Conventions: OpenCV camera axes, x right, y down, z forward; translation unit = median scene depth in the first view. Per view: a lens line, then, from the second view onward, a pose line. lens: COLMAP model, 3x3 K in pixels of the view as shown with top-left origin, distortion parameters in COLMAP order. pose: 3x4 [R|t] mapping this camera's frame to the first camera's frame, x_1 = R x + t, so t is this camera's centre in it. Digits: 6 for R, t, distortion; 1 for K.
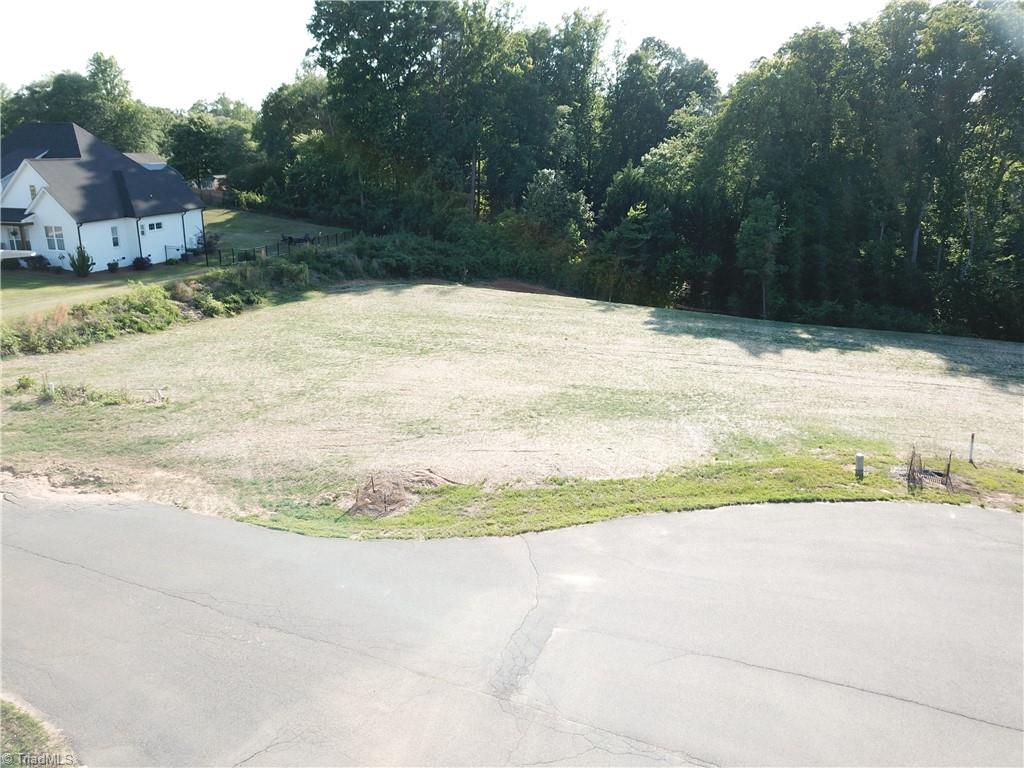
lens RADIAL K [[783.4, 0, 512.8], [0, 783.4, 384.7], [0, 0, 1]] dist [0.014292, -0.007145]
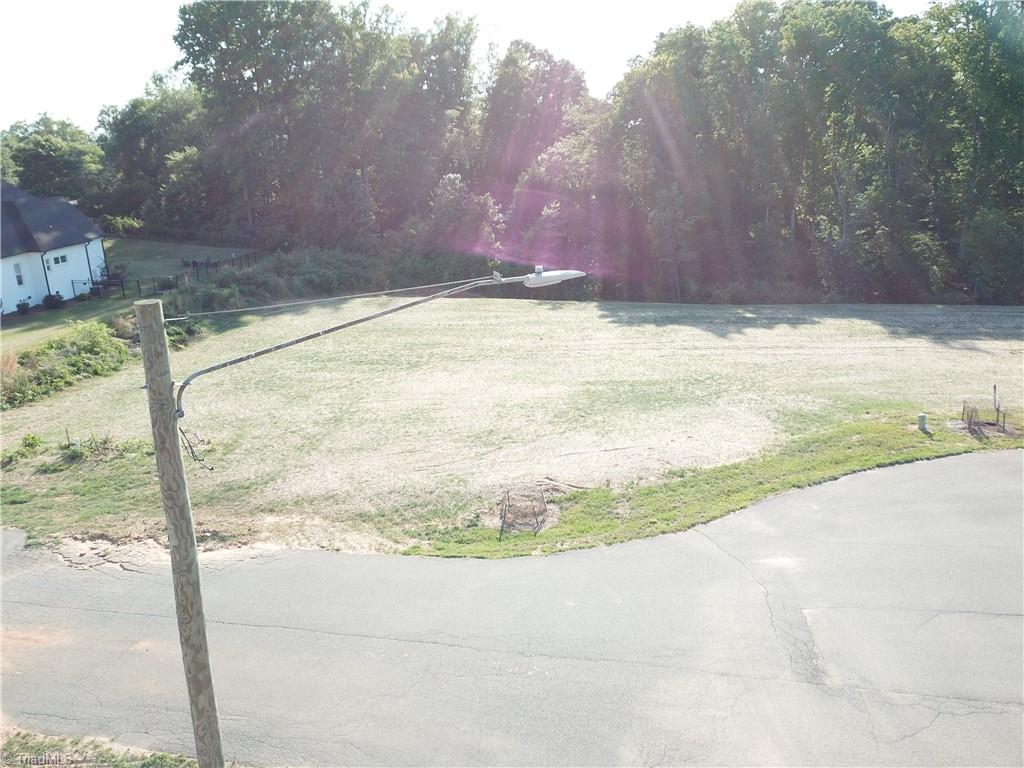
lens RADIAL K [[783.4, 0, 511.5], [0, 783.4, 382.2], [0, 0, 1]] dist [0.014292, -0.007145]
pose [[0.978088, -0.104787, 0.179897, -0.137765], [0.106284, 0.994335, 0.001324, -0.007593], [-0.179016, 0.017825, 0.983685, 0.017243]]
